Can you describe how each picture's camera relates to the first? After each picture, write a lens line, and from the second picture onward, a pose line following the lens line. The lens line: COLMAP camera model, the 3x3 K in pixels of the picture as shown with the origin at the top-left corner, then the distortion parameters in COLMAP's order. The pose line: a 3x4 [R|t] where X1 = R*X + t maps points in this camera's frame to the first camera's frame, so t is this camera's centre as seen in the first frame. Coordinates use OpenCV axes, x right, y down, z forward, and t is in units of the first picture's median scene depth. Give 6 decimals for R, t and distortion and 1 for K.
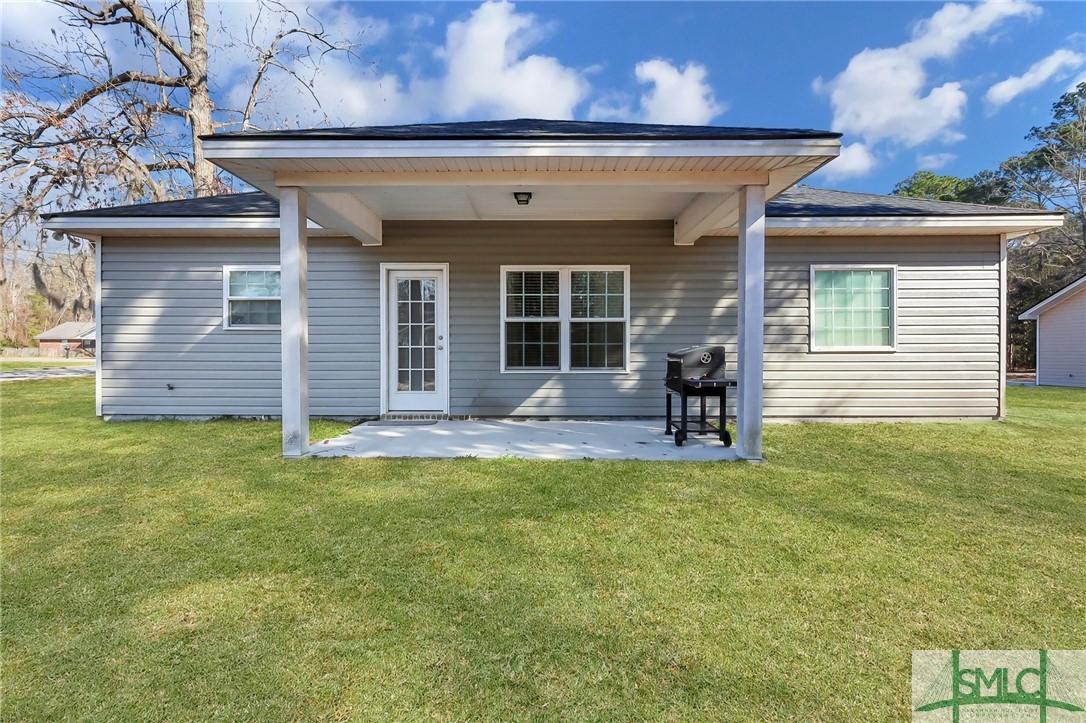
lens RADIAL K [[502.9, 0, 540.8], [0, 502.9, 355.6], [0, 0, 1]] dist [-0.003531, 0.002546]
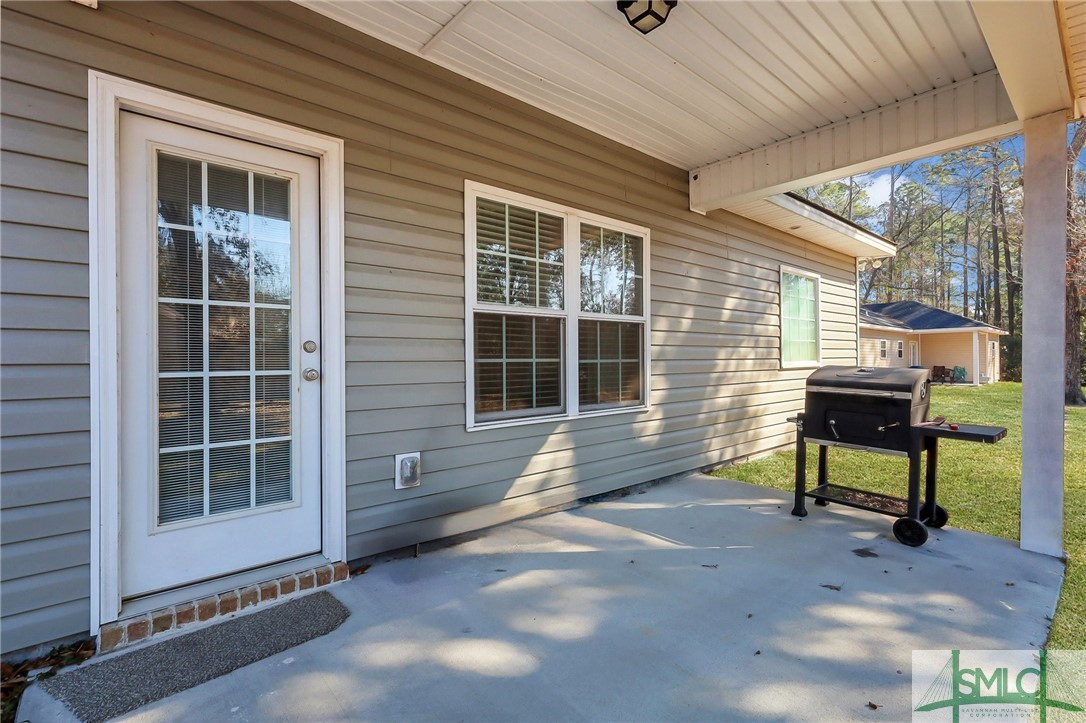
lens RADIAL K [[502.9, 0, 545.0], [0, 502.9, 360.8], [0, 0, 1]] dist [-0.003531, 0.002546]
pose [[0.753486, -0.007177, 0.657425, -0.311118], [0.015802, 0.999849, -0.007196, -0.020553], [-0.657275, 0.015810, 0.753485, 0.631709]]
